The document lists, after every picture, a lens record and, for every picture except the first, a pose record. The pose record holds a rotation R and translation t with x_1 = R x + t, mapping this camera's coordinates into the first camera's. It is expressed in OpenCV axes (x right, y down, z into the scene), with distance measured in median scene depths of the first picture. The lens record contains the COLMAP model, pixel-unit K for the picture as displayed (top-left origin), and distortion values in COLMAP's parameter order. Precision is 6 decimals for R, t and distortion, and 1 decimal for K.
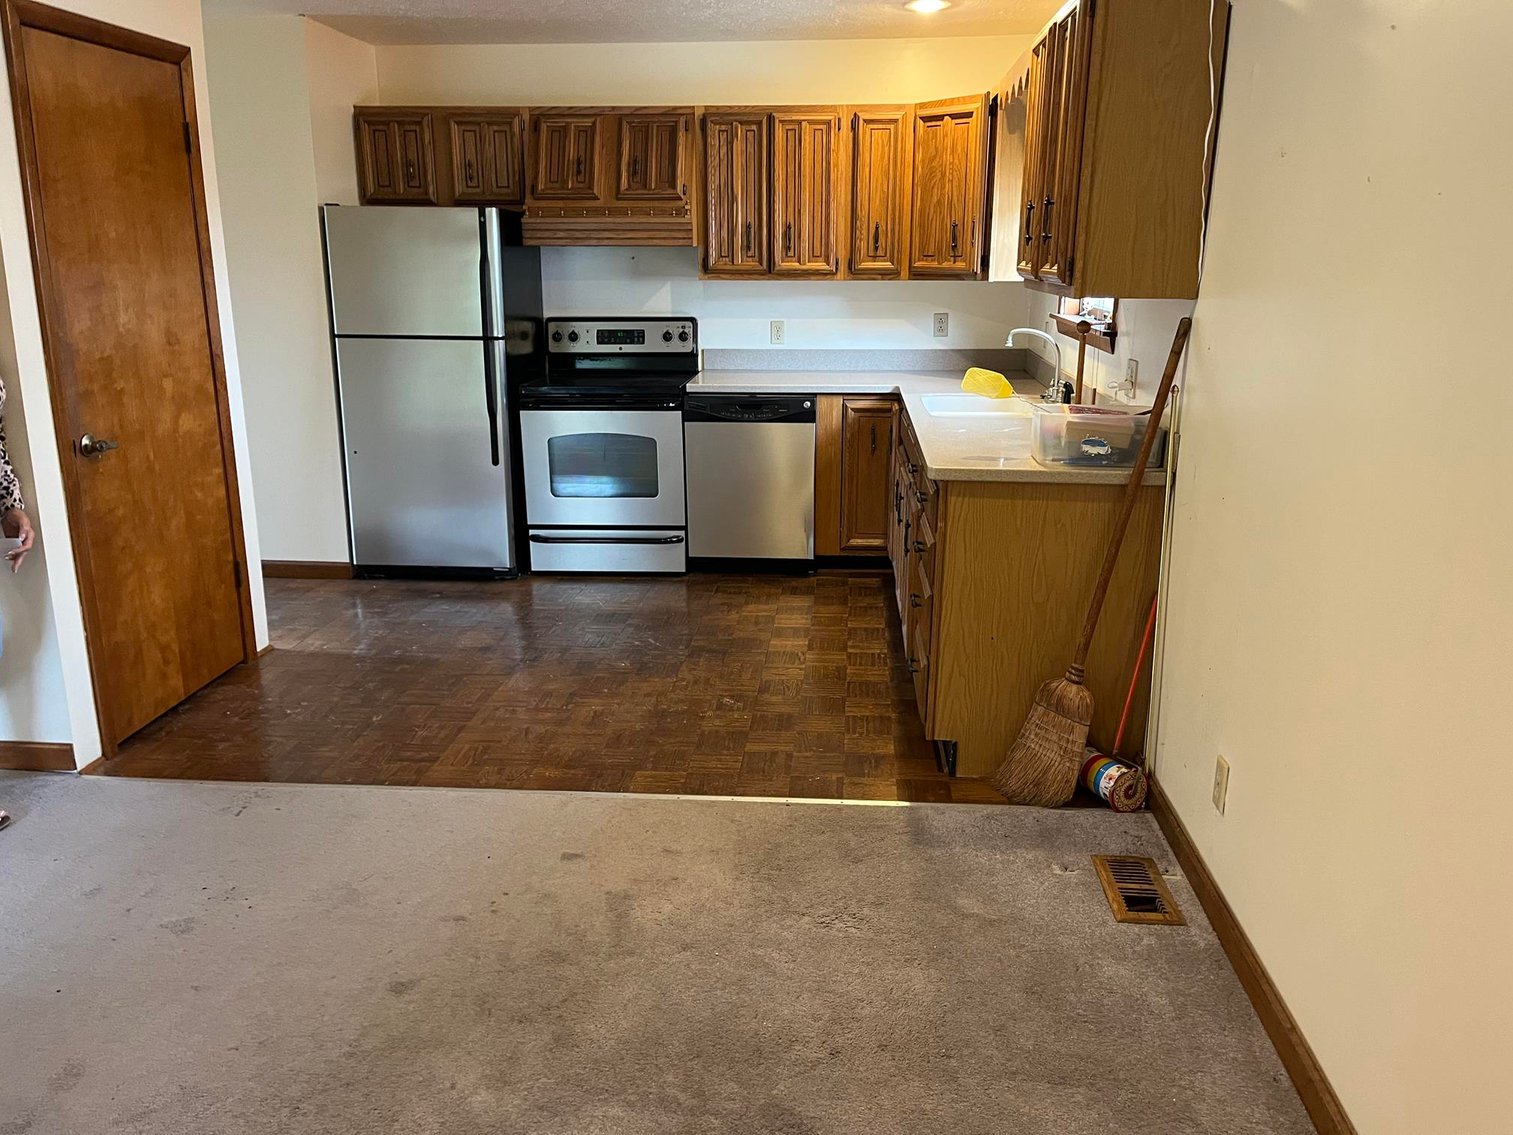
lens RADIAL K [[1159.1, 0, 756.1], [0, 1159.1, 576.2], [0, 0, 1]] dist [0.050144, -0.071532]
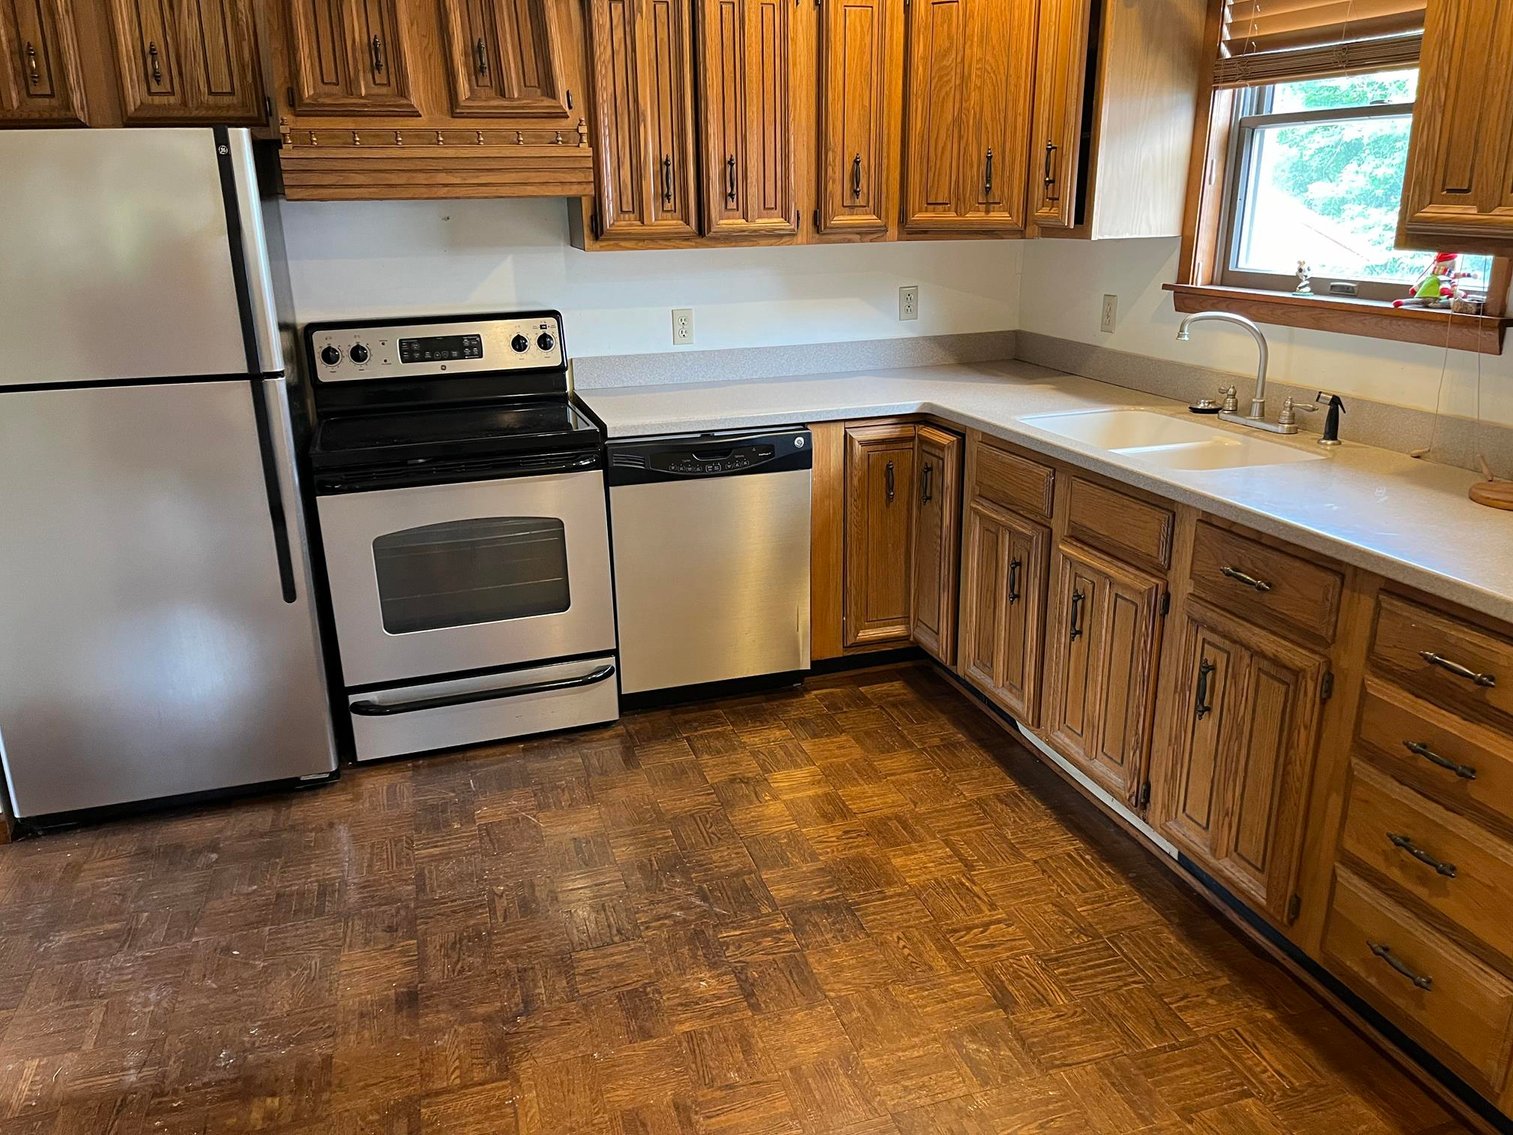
lens RADIAL K [[1159.1, 0, 756.1], [0, 1159.1, 576.2], [0, 0, 1]] dist [0.050144, -0.071532]
pose [[0.929581, -0.132102, 0.344135, -0.203792], [0.118589, 0.991121, 0.060125, -0.112641], [-0.349022, -0.015080, 0.936993, 0.395293]]
